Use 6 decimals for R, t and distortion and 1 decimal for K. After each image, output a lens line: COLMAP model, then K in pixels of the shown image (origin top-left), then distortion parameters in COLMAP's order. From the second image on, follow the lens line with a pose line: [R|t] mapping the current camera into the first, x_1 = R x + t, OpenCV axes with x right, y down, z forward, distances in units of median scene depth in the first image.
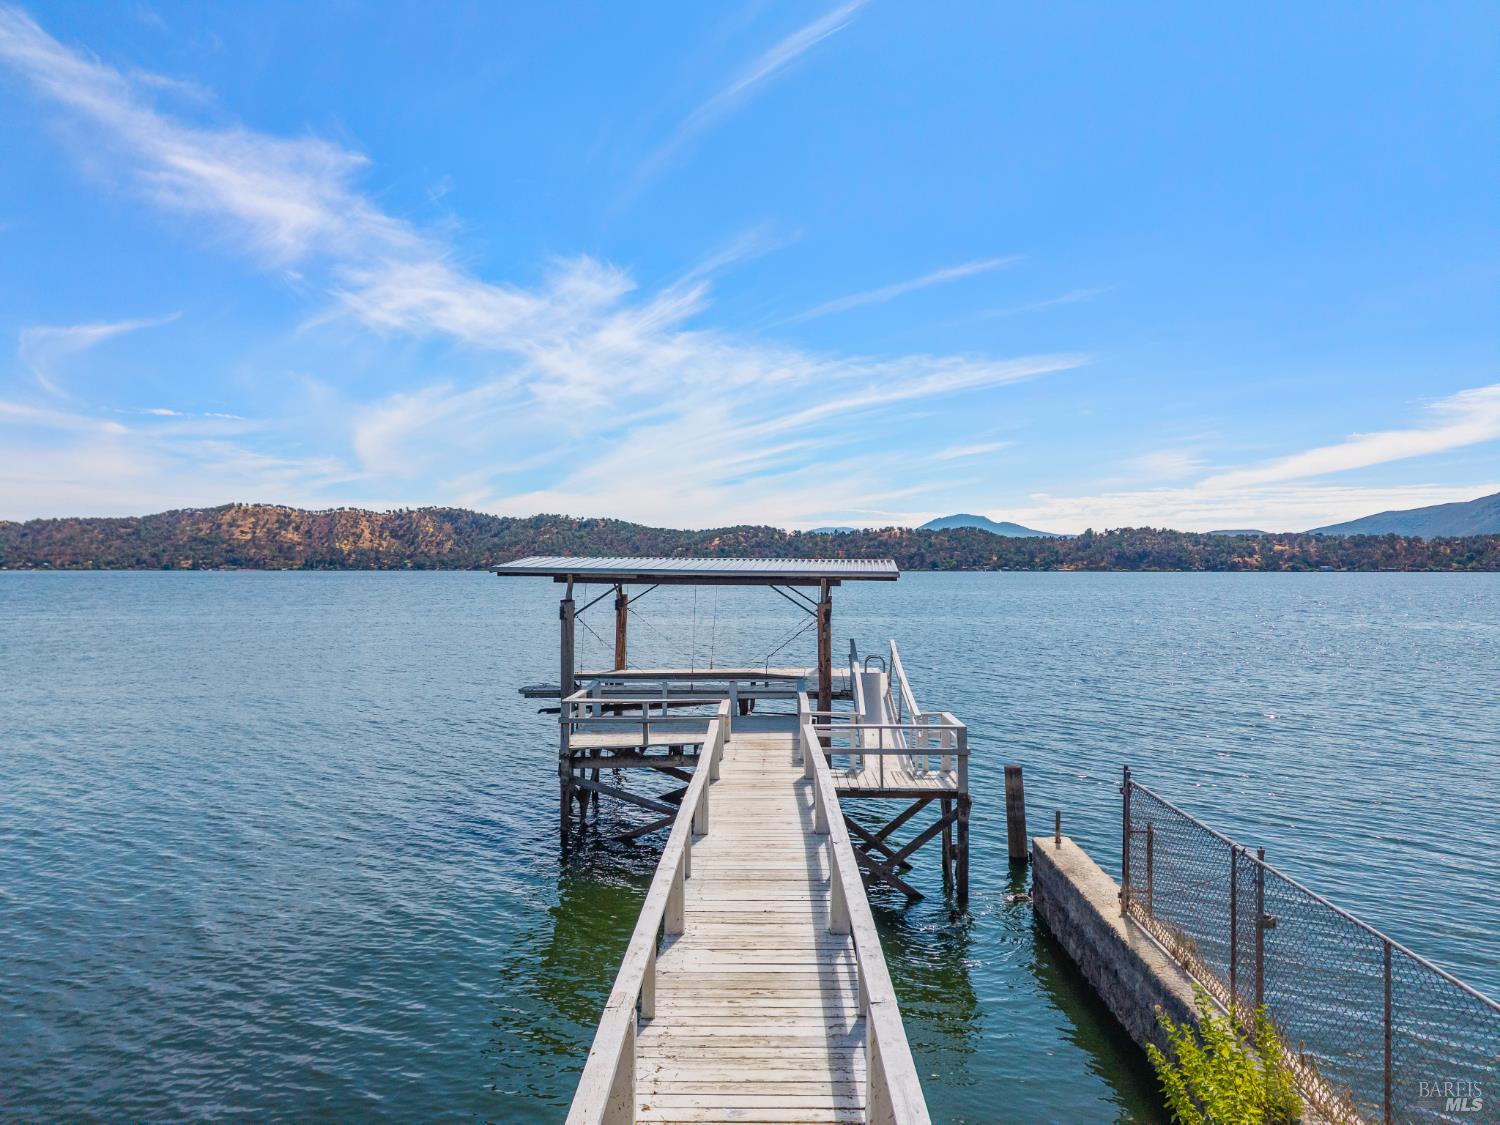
lens RADIAL K [[1036.7, 0, 695.1], [0, 1036.7, 565.1], [0, 0, 1]] dist [-0.002223, -0.001129]
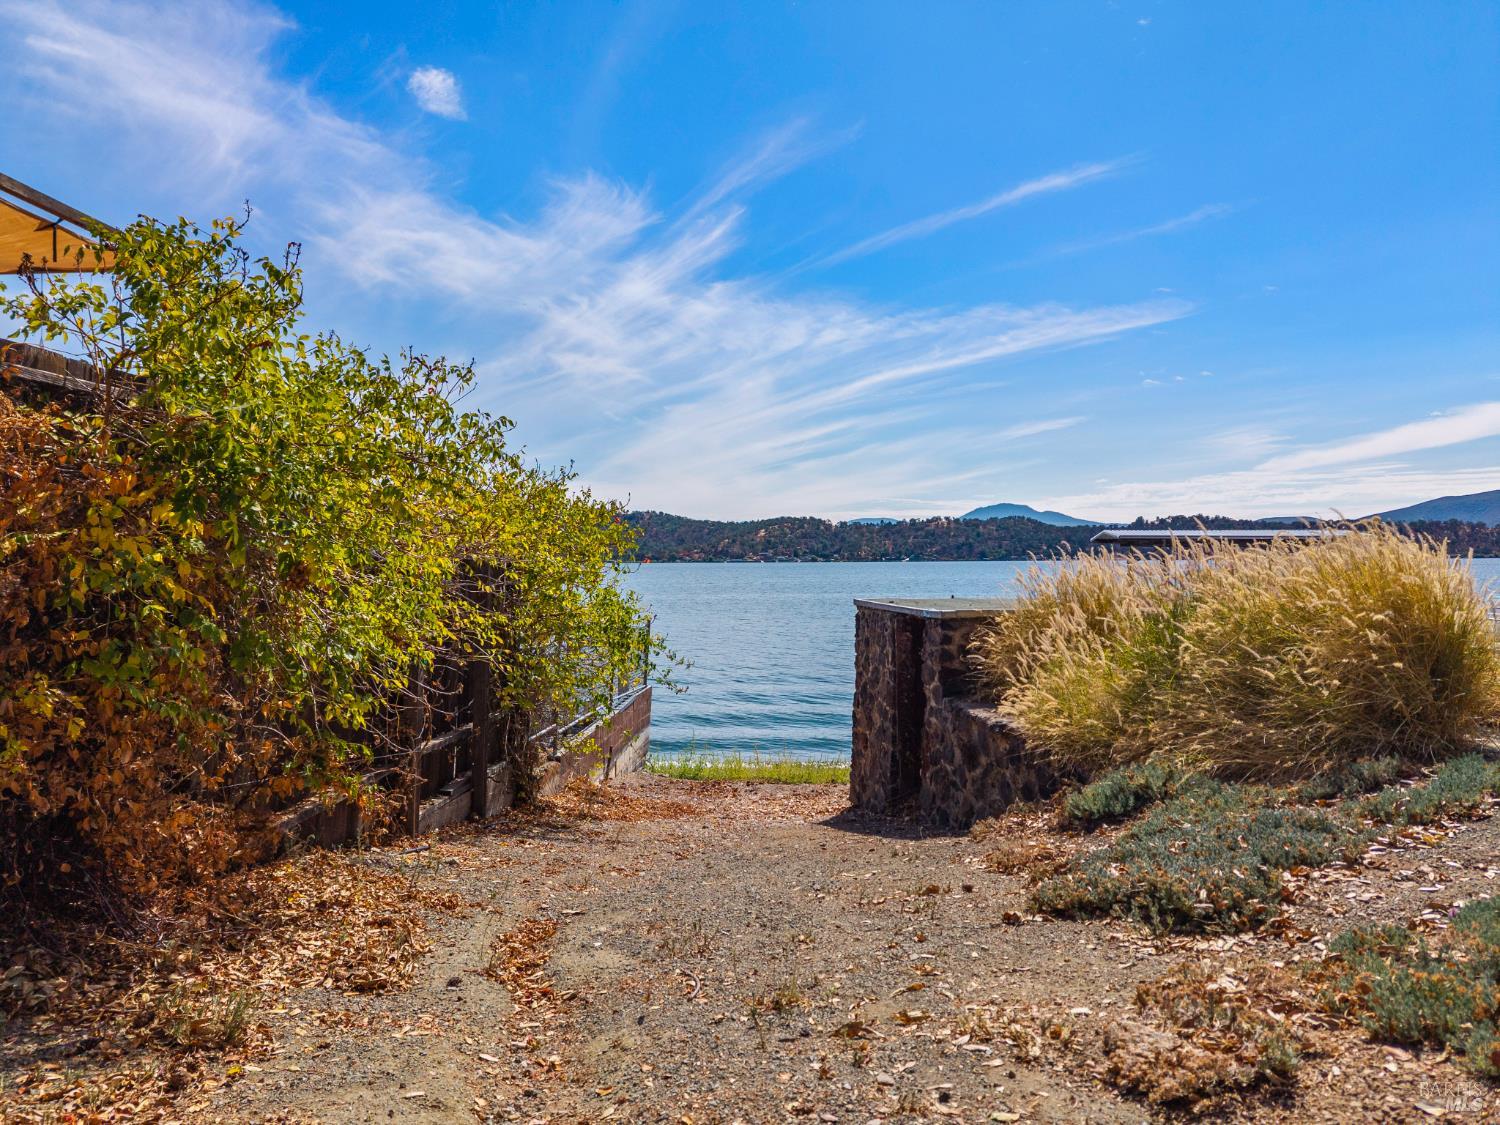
lens RADIAL K [[998.5, 0, 750.0], [0, 998.5, 562.5], [0, 0, 1]] dist [0.032110, -0.034276]
pose [[0.999943, -0.007392, 0.007656, 0.006766], [0.007354, 0.999961, 0.004933, 0.002144], [-0.007692, -0.004876, 0.999959, 0.145671]]
